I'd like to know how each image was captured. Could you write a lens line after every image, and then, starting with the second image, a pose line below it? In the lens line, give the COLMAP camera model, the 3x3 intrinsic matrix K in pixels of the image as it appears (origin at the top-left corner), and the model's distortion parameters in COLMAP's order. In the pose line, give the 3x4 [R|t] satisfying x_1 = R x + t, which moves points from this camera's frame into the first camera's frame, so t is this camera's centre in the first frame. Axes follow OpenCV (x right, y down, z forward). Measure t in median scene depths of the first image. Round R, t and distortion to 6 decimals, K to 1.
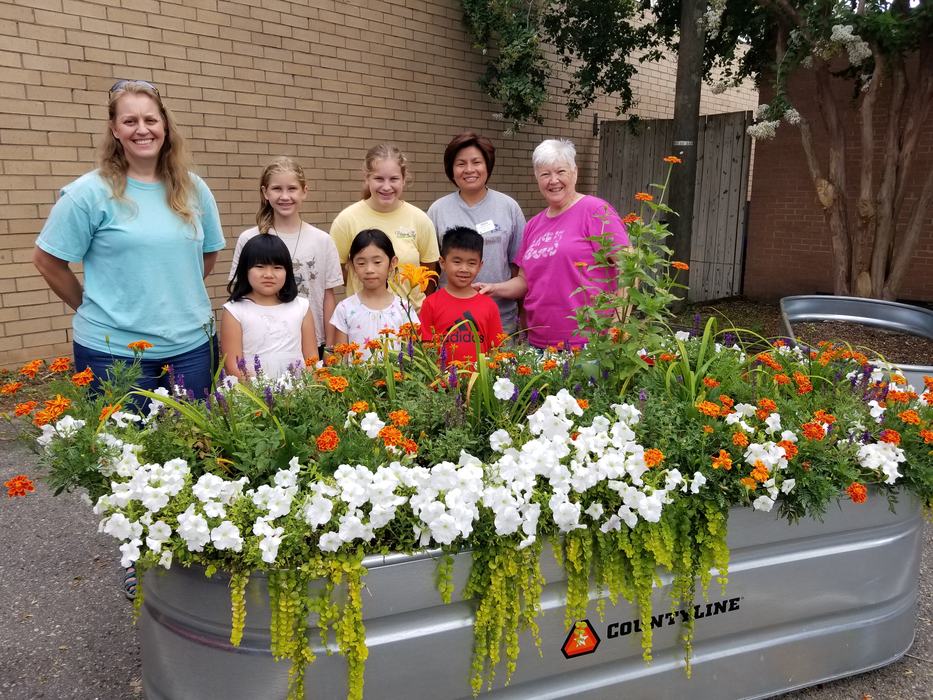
lens RADIAL K [[721.6, 0, 458.3], [0, 721.6, 346.5], [0, 0, 1]] dist [0.021346, -0.057923]
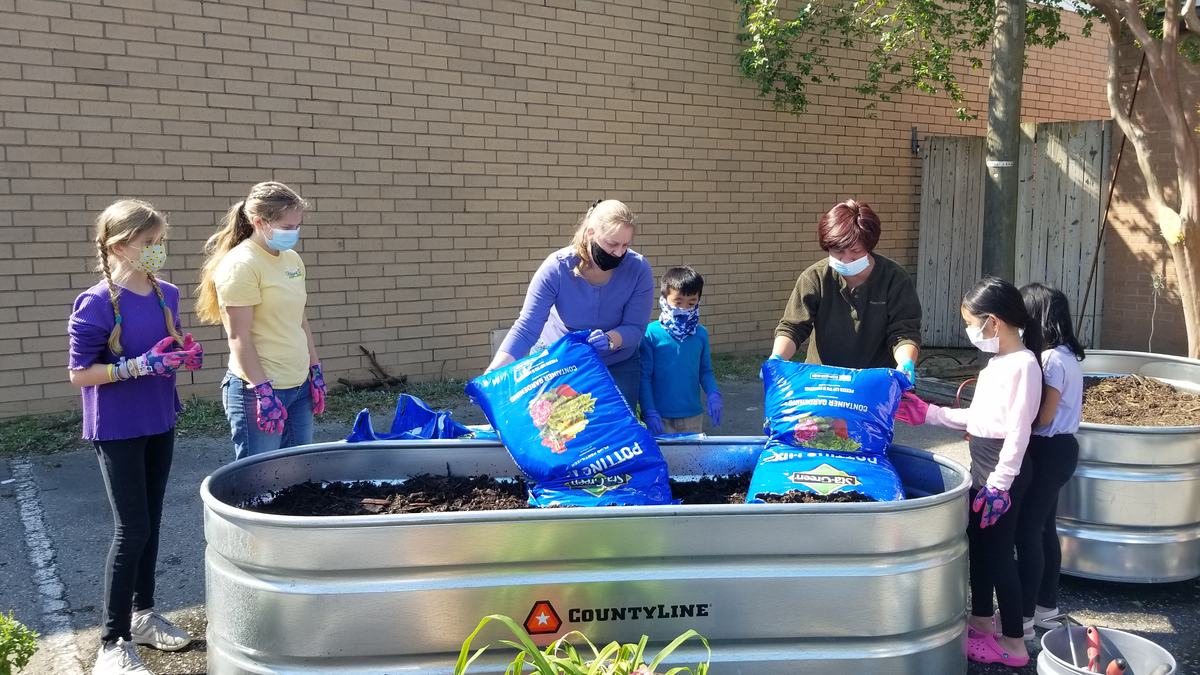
lens RADIAL K [[925.2, 0, 598.9], [0, 925.2, 345.2], [0, 0, 1]] dist [0.006008, -0.019408]
pose [[0.970586, 0.025711, -0.239377, 0.173055], [-0.044393, 0.996345, -0.072984, 0.022602], [0.236626, 0.081464, 0.968180, -0.125006]]
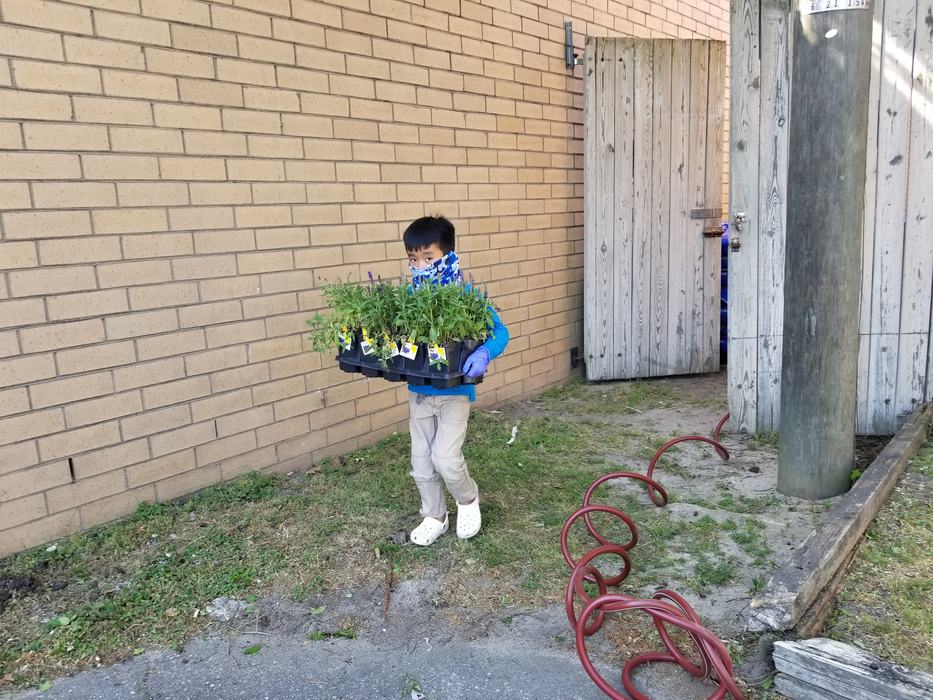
lens RADIAL K [[721.6, 0, 467.1], [0, 721.6, 353.4], [0, 0, 1]] dist [0.021346, -0.057923]
pose [[0.997435, -0.057057, 0.043215, 0.152146], [0.058128, 0.998022, -0.023944, -0.160477], [-0.041763, 0.026395, 0.998779, 0.899024]]
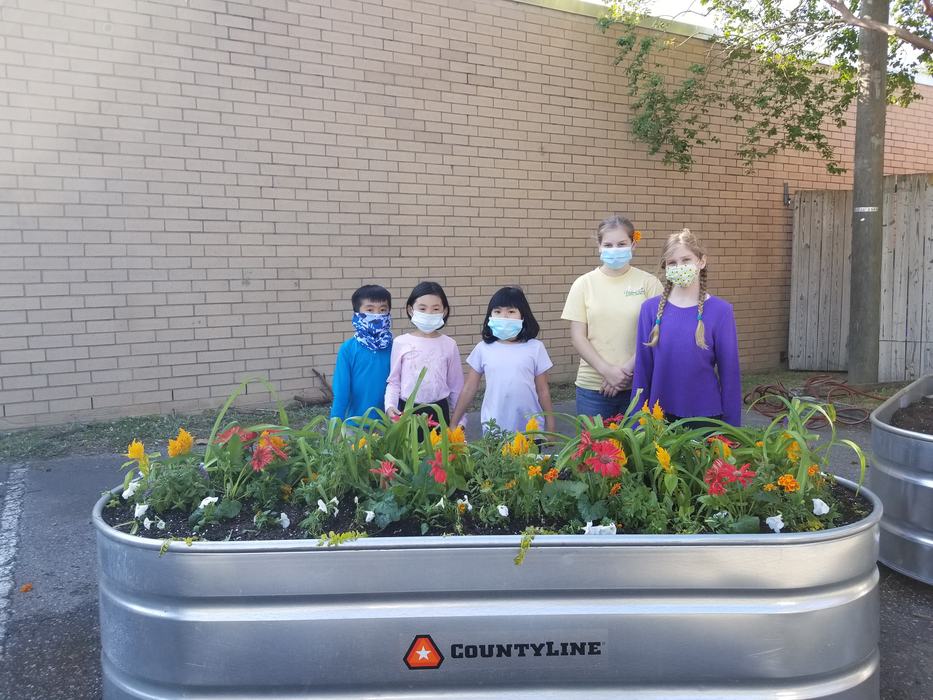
lens RADIAL K [[721.6, 0, 465.6], [0, 721.6, 343.8], [0, 0, 1]] dist [0.021346, -0.057923]
pose [[0.947821, 0.014193, -0.318487, 0.164742], [-0.050255, 0.993170, -0.105300, 0.016551], [0.314817, 0.115811, 0.942061, -0.014517]]
